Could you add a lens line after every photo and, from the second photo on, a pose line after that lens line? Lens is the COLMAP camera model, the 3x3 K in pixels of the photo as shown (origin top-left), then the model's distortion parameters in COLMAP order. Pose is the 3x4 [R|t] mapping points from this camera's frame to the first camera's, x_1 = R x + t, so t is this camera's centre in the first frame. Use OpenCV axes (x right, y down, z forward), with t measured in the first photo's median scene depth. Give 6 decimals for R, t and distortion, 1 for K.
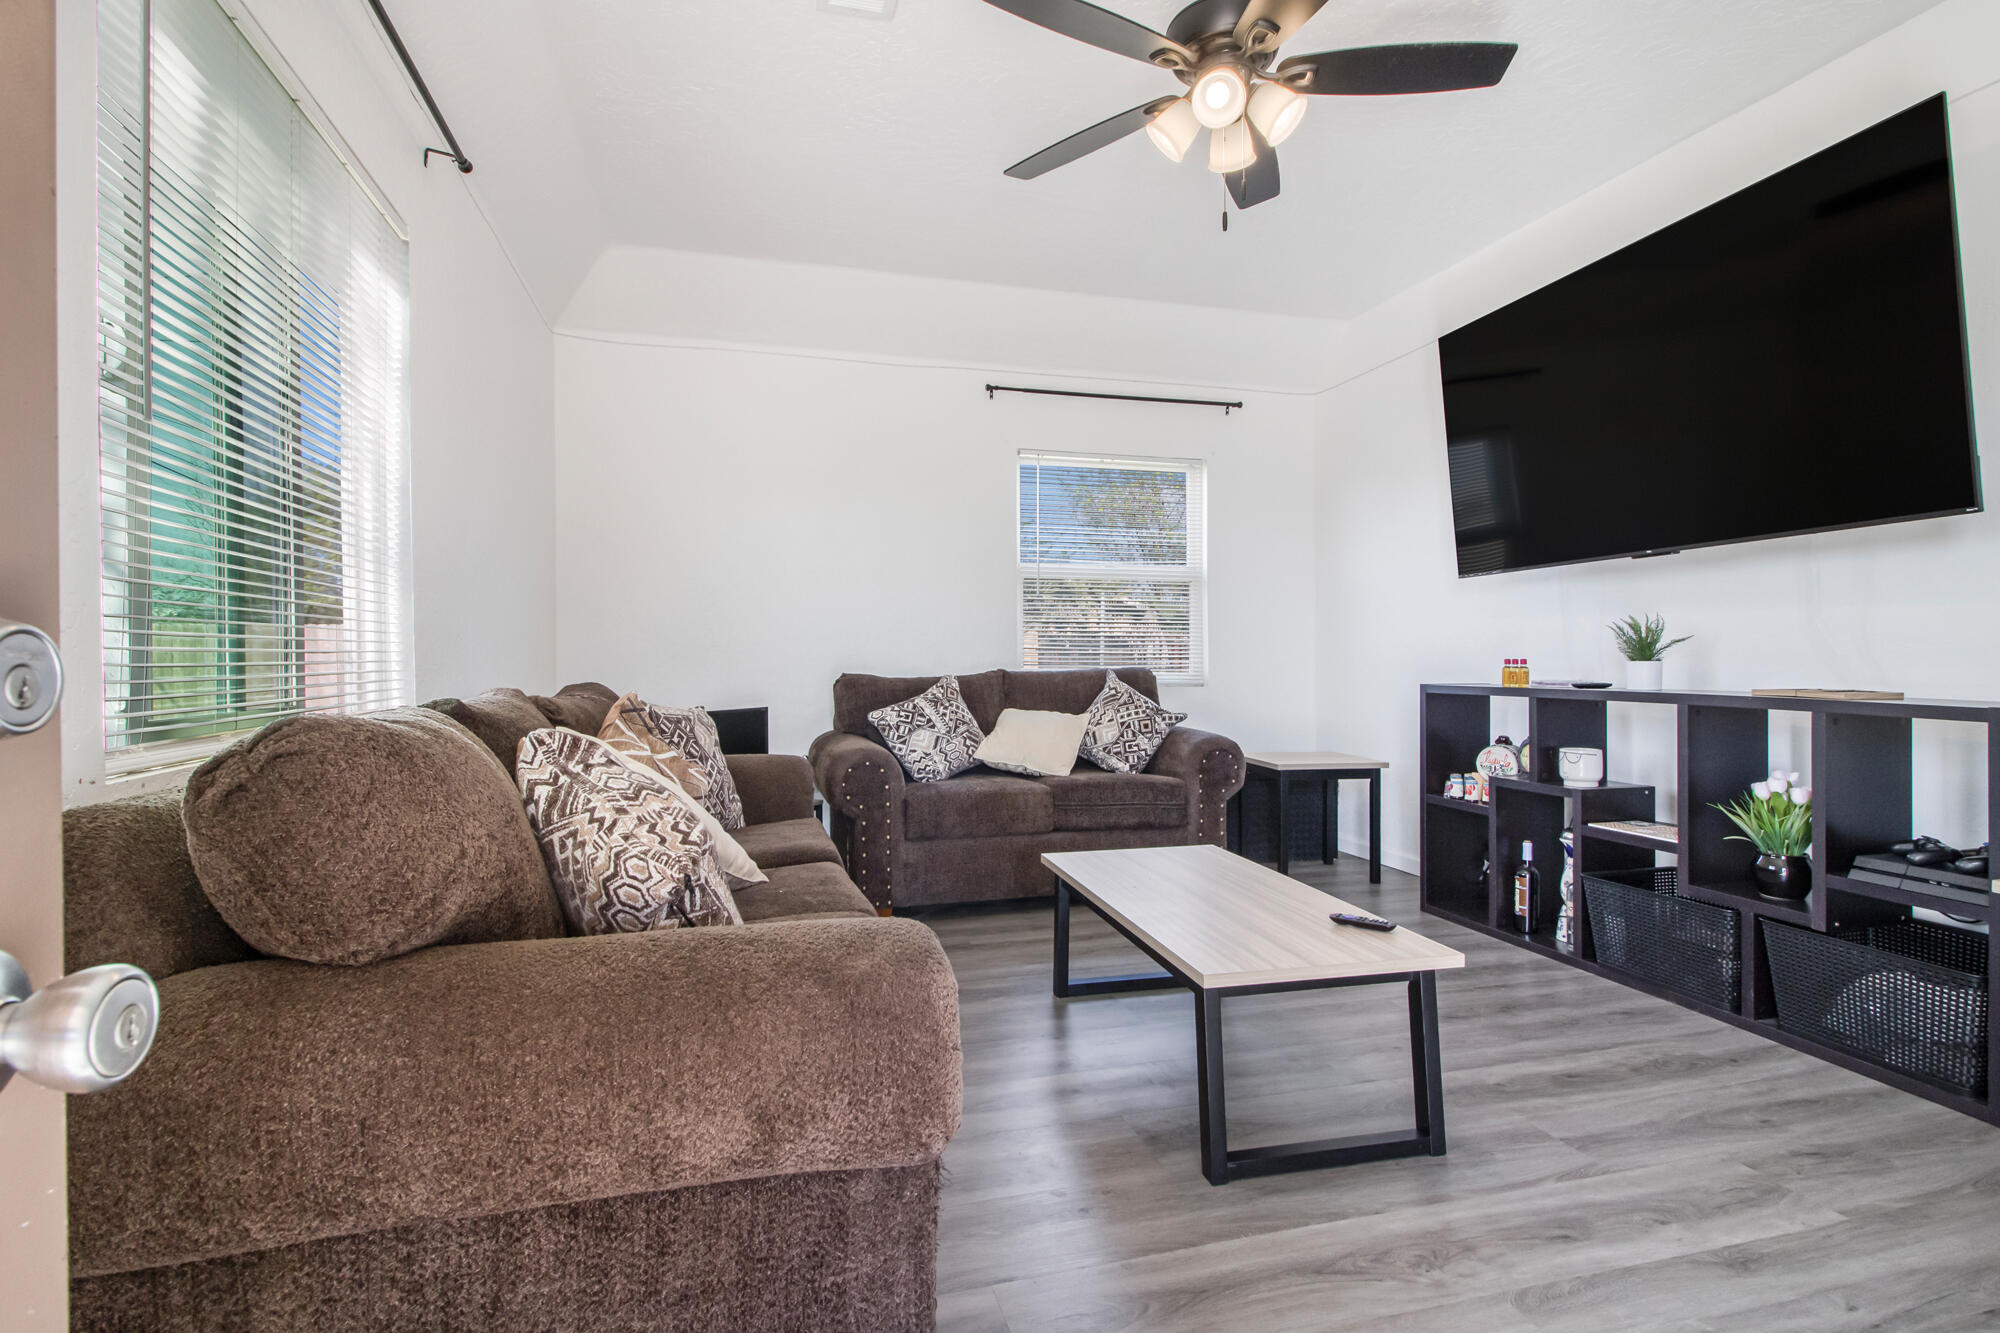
lens RADIAL K [[948.9, 0, 996.0], [0, 948.9, 655.2], [0, 0, 1]] dist [0.022517, -0.012881]
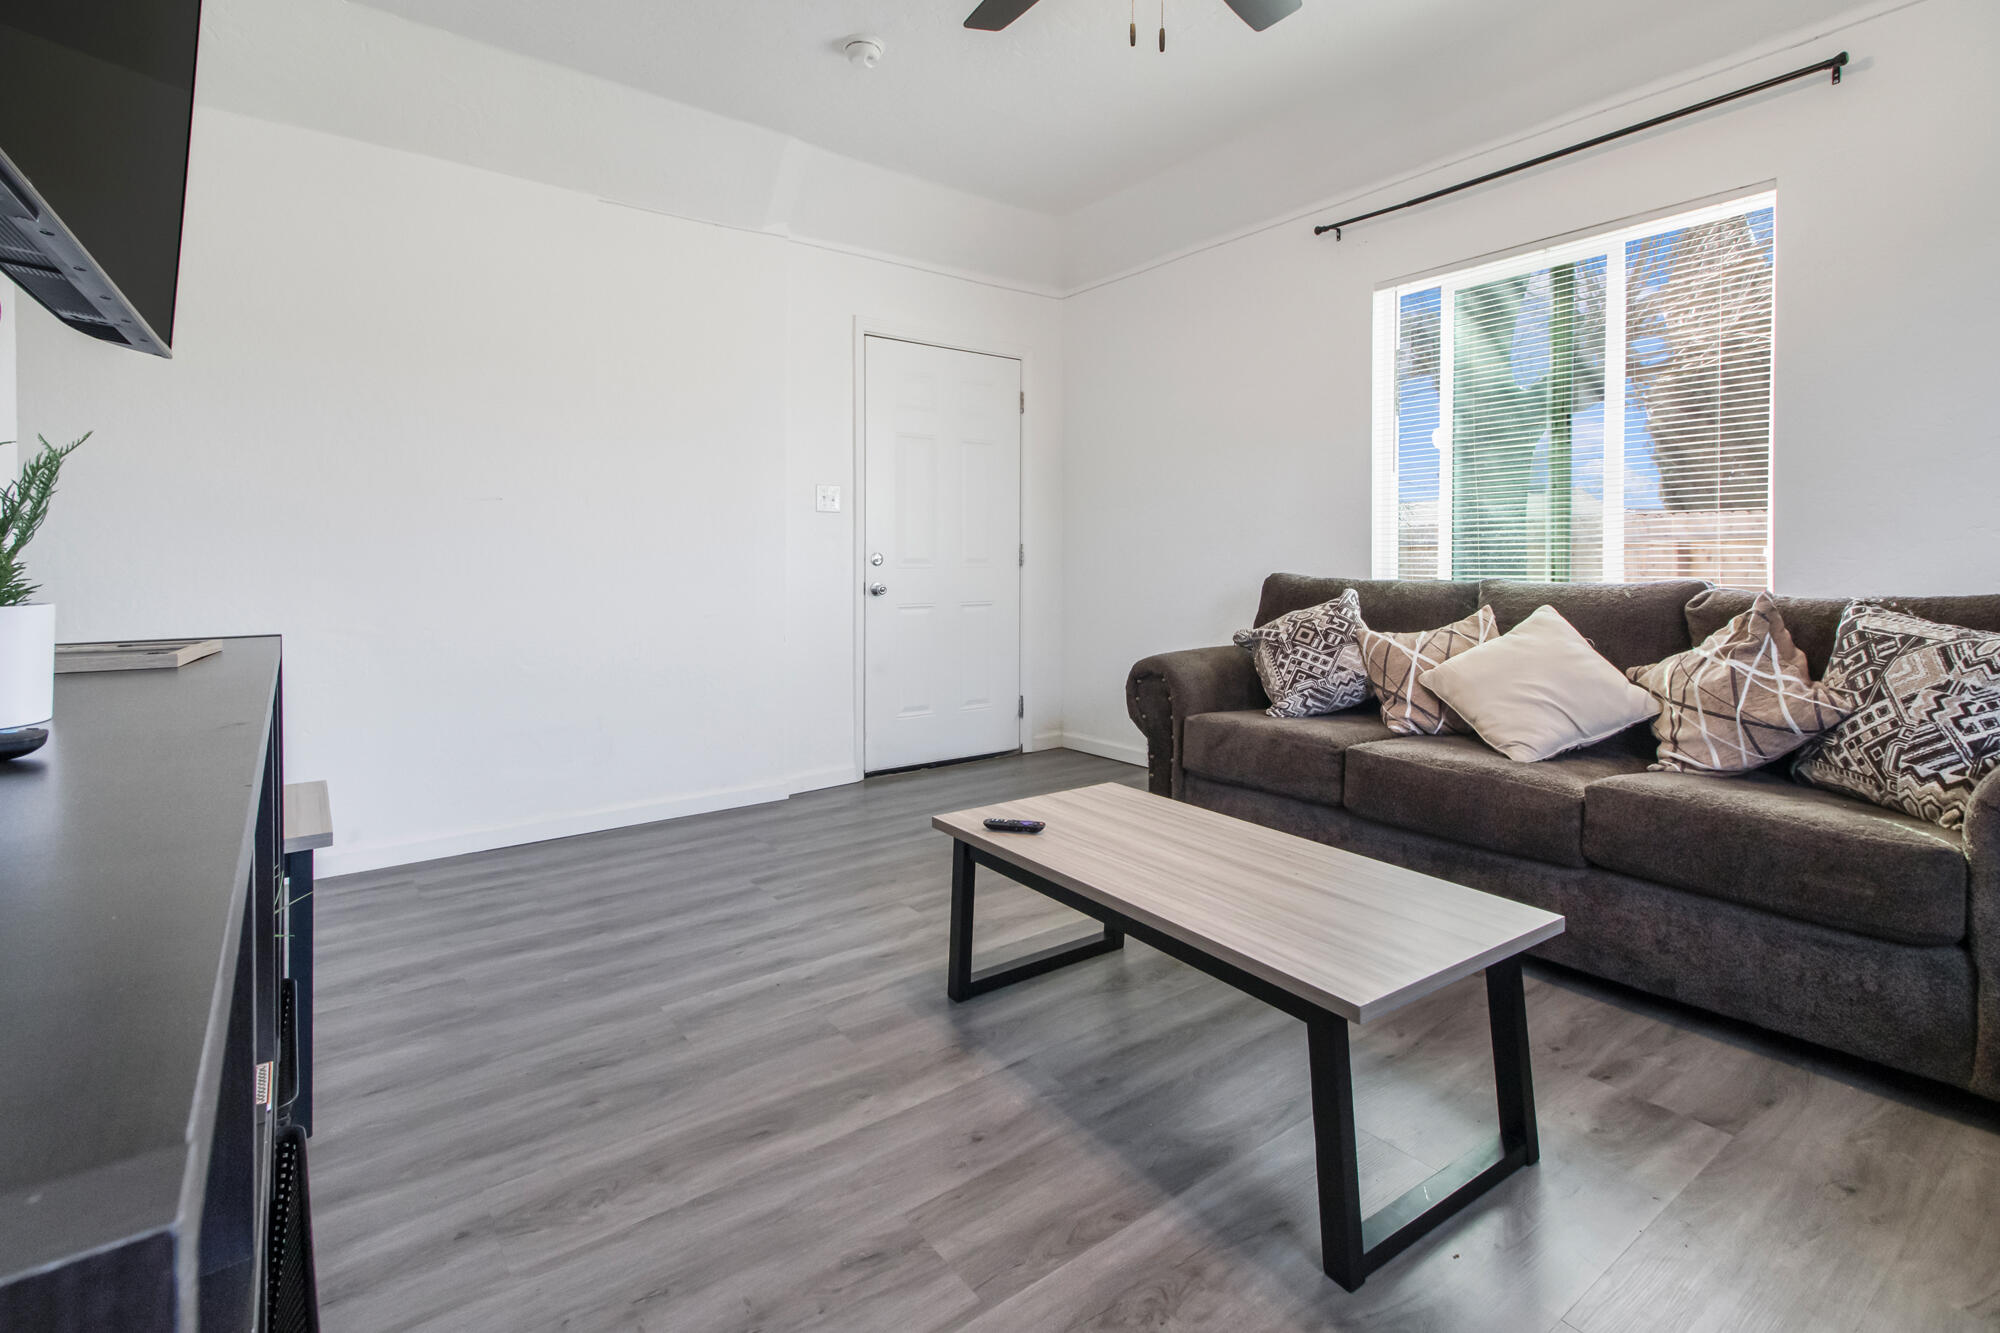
lens RADIAL K [[916.1, 0, 994.2], [0, 916.1, 577.4], [0, 0, 1]] dist [0.024510, -0.006324]
pose [[-0.929993, 0.016791, -0.367194, 0.520594], [0.009797, 0.999734, 0.020903, -0.001278], [0.367448, 0.015842, -0.929909, 1.300976]]
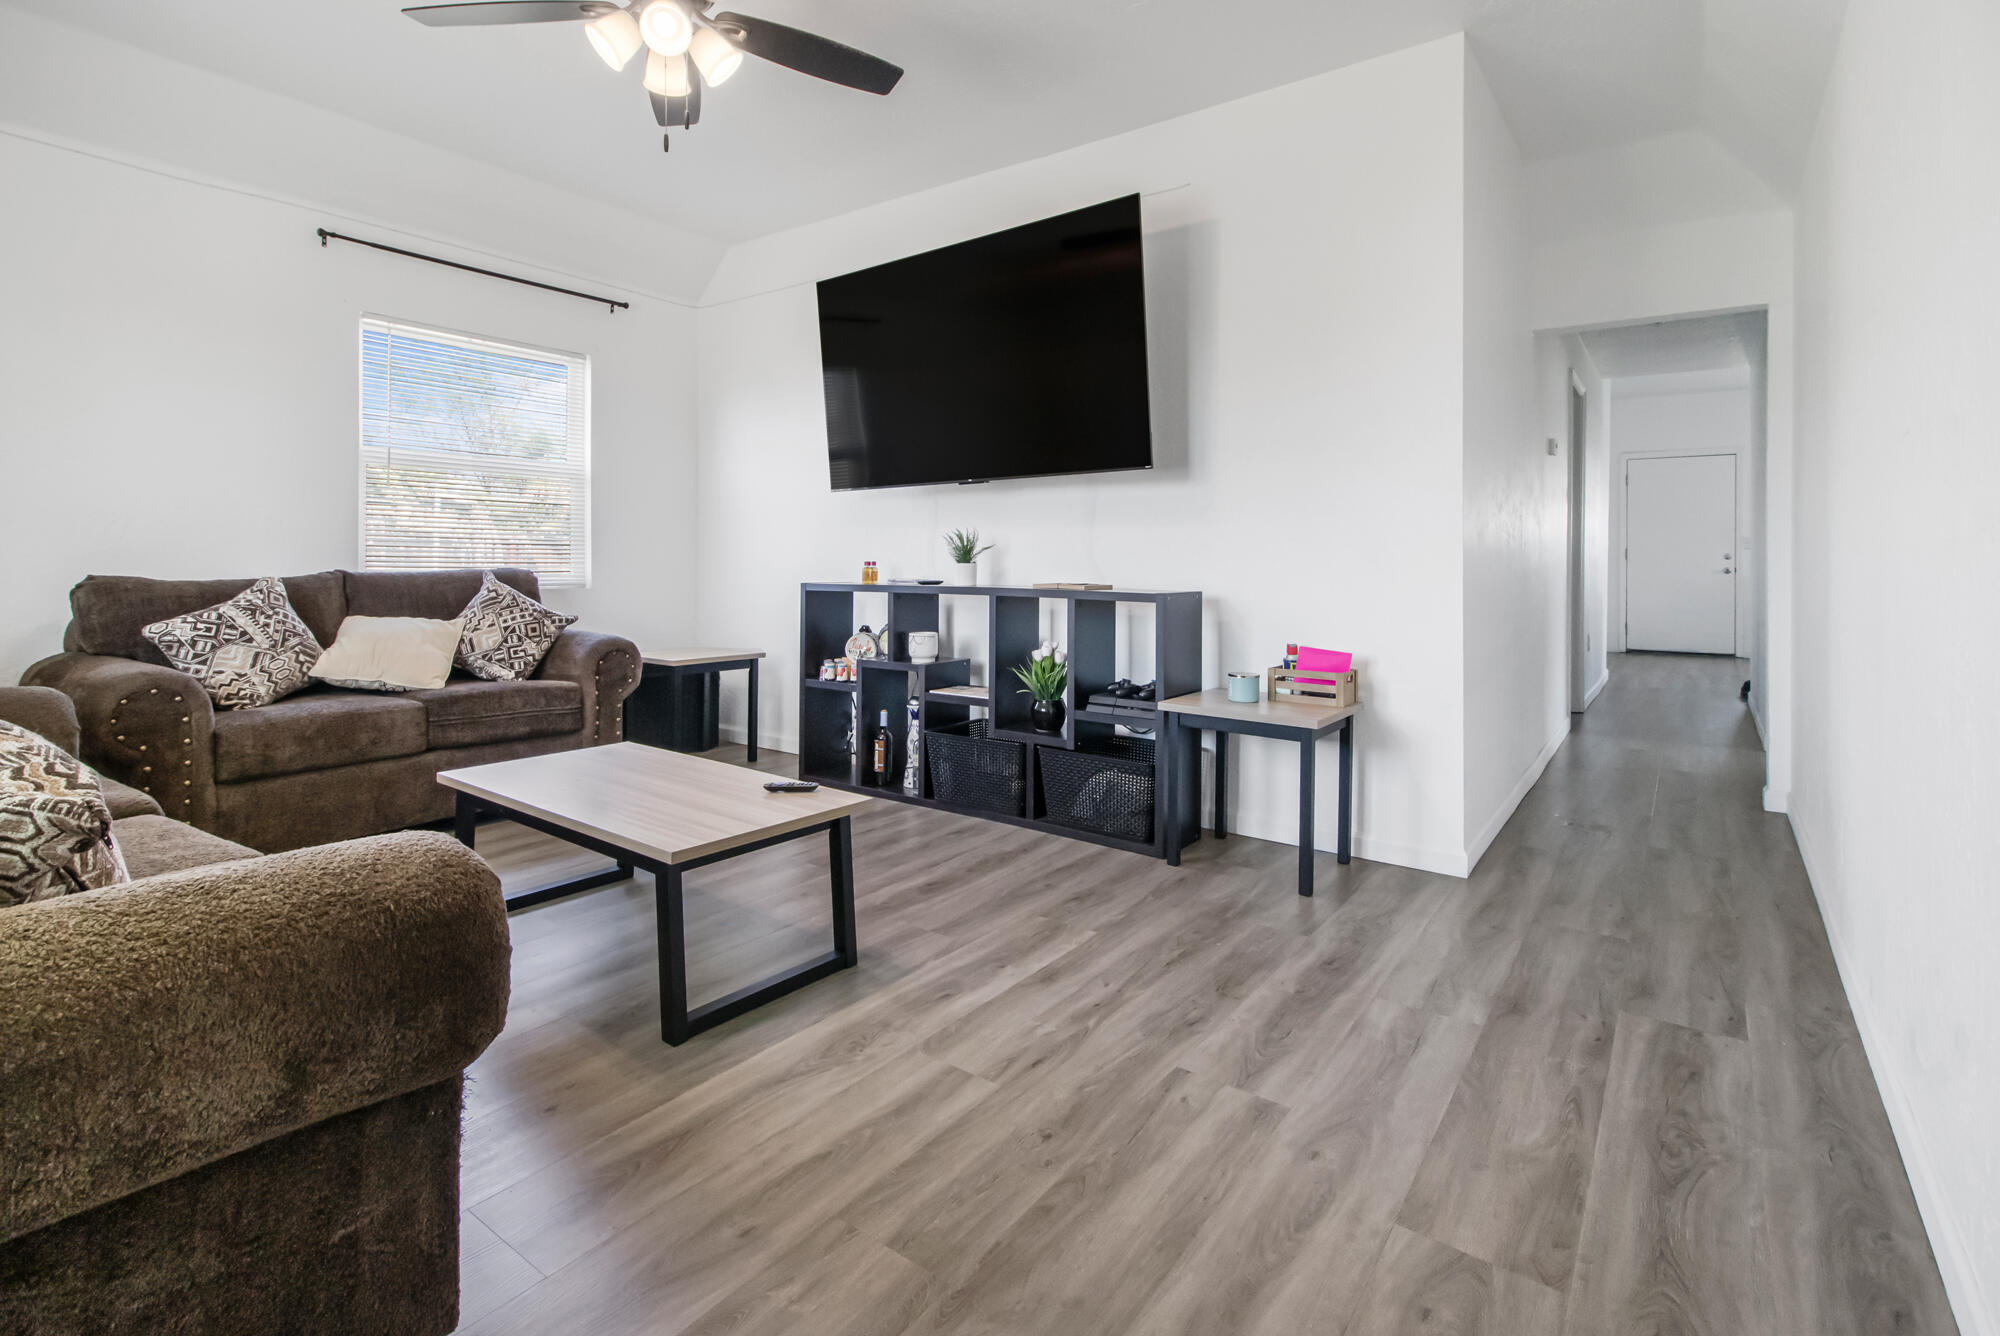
lens RADIAL K [[946.1, 0, 992.5], [0, 946.1, 560.8], [0, 0, 1]] dist [0.023259, -0.012936]
pose [[0.784039, 0.006524, 0.620678, -0.097555], [-0.008837, 0.999961, 0.000652, 0.001542], [-0.620649, -0.005996, 0.784066, -0.038054]]
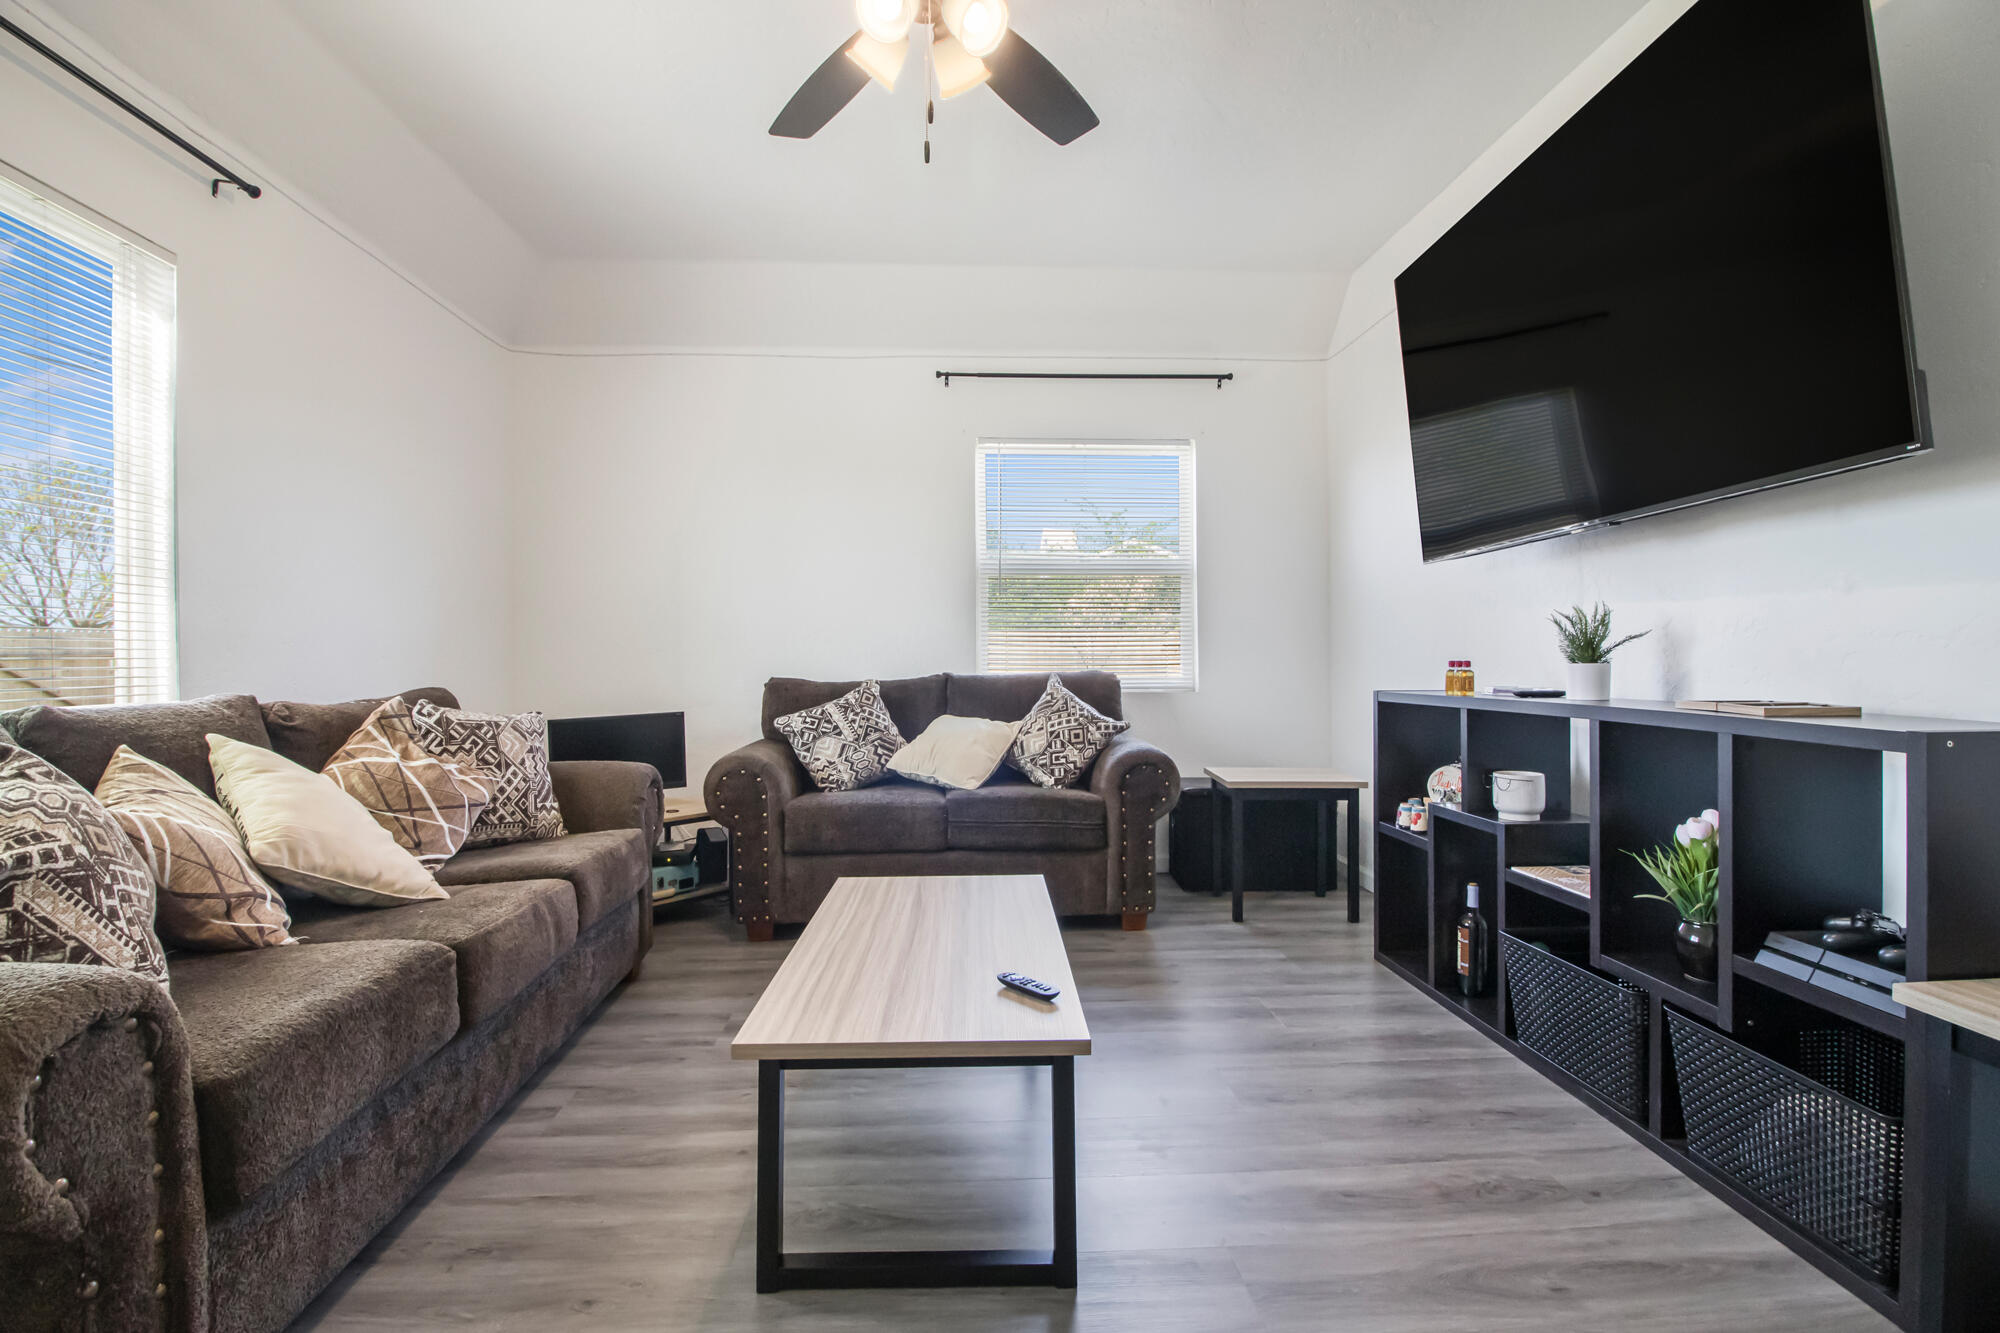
lens RADIAL K [[943.2, 0, 992.5], [0, 943.2, 659.4], [0, 0, 1]] dist [0.000195, -0.012515]
pose [[0.978079, -0.003754, -0.208199, 0.360566], [0.004341, 0.999988, 0.002365, -0.000865], [0.208187, -0.003217, 0.978084, 0.142184]]
